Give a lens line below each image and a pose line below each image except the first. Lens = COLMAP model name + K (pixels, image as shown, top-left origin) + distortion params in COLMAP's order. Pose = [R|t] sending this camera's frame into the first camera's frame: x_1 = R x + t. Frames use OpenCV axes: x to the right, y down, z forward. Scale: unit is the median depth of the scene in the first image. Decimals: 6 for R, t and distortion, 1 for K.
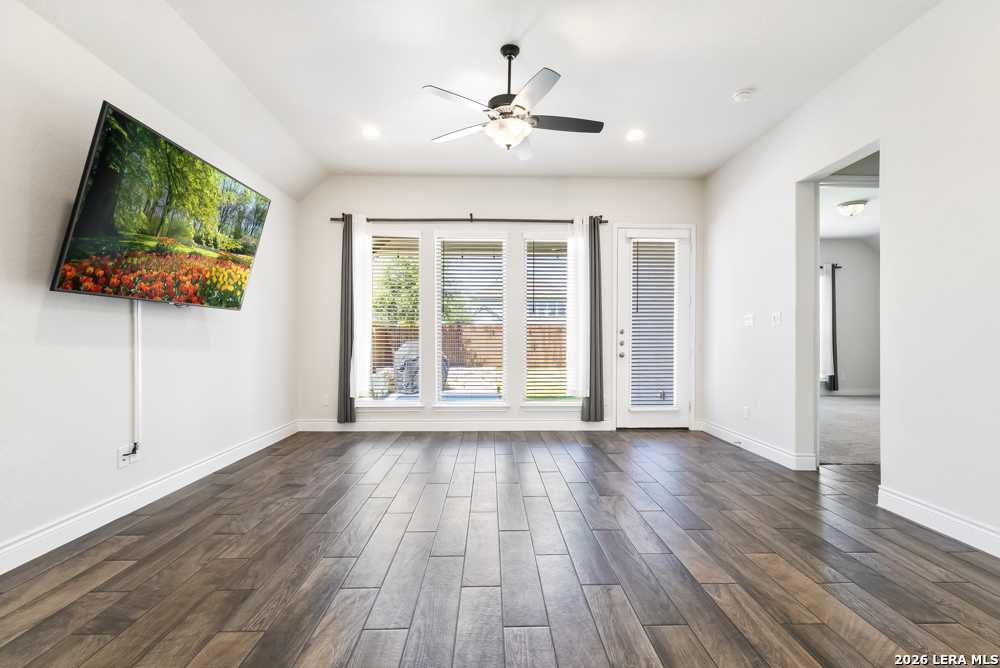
lens RADIAL K [[466.7, 0, 501.9], [0, 466.7, 338.4], [0, 0, 1]] dist [0.001782, 0.000019]
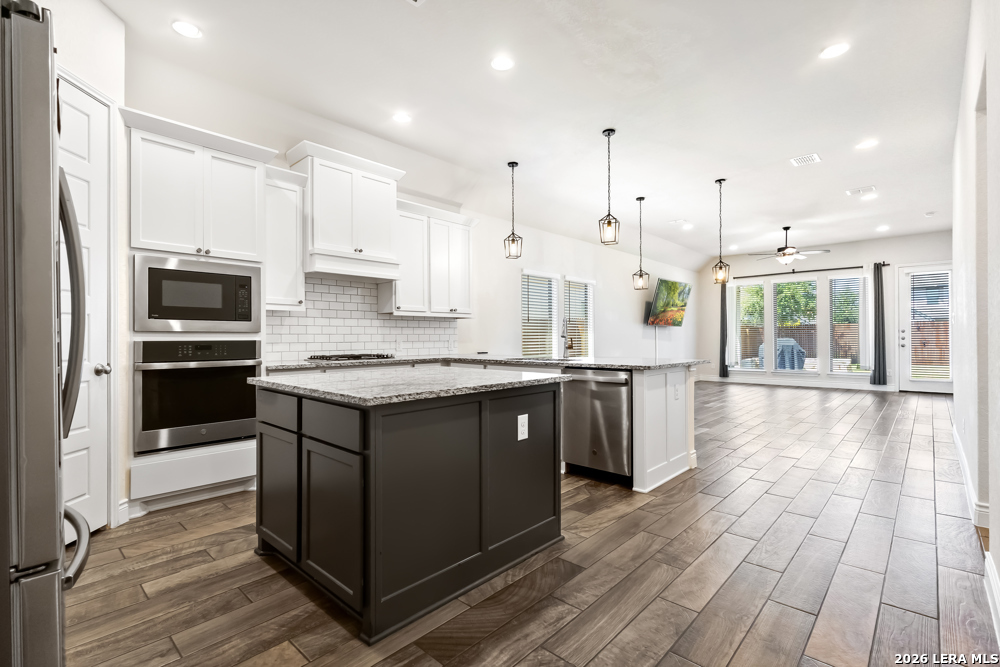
lens RADIAL K [[466.7, 0, 497.9], [0, 466.7, 335.1], [0, 0, 1]] dist [0.001782, 0.000019]
pose [[0.712595, -0.009375, -0.701513, 0.408345], [0.007544, 0.999955, -0.005701, -0.001798], [0.701535, -0.001229, 0.712634, -1.184361]]
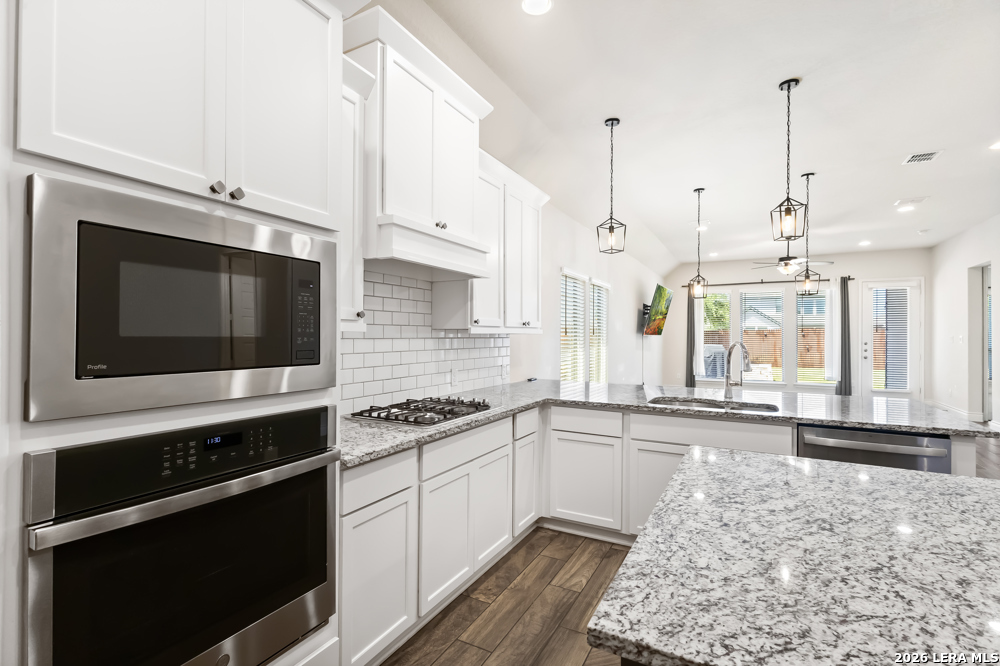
lens RADIAL K [[466.7, 0, 498.9], [0, 466.7, 331.5], [0, 0, 1]] dist [0.001782, 0.000019]
pose [[0.863913, -0.002673, -0.503633, -0.036735], [-0.001610, 0.999966, -0.008069, -0.043521], [0.503638, 0.007782, 0.863880, -1.154253]]
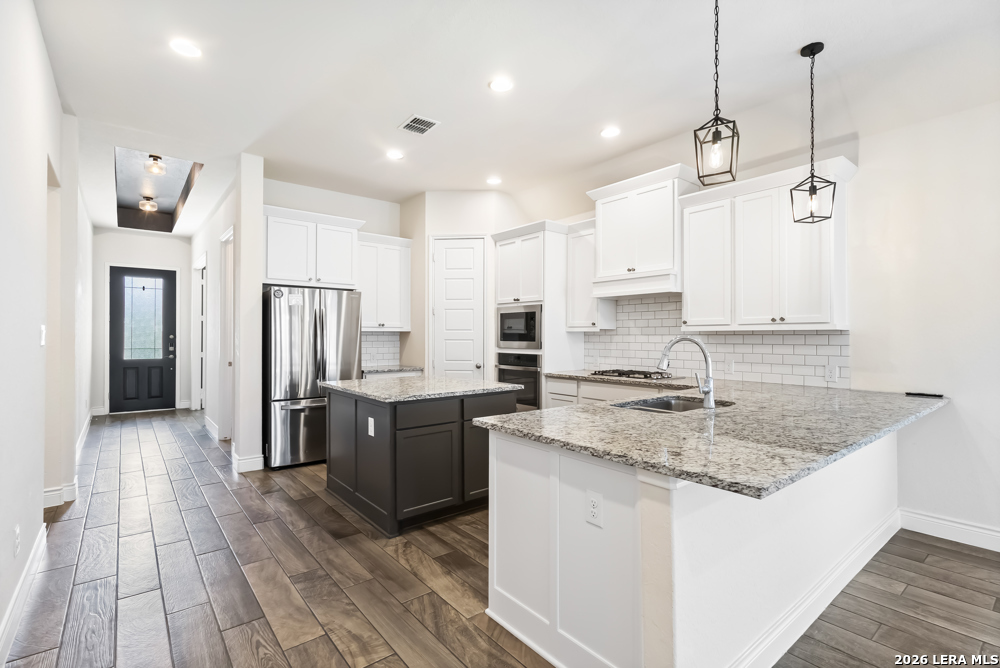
lens RADIAL K [[466.7, 0, 502.0], [0, 466.7, 329.8], [0, 0, 1]] dist [0.001782, 0.000019]
pose [[-0.795404, -0.012388, -0.605953, 0.350330], [-0.003483, 0.999868, -0.015870, -0.034538], [0.606069, -0.010512, -0.795342, -0.271998]]
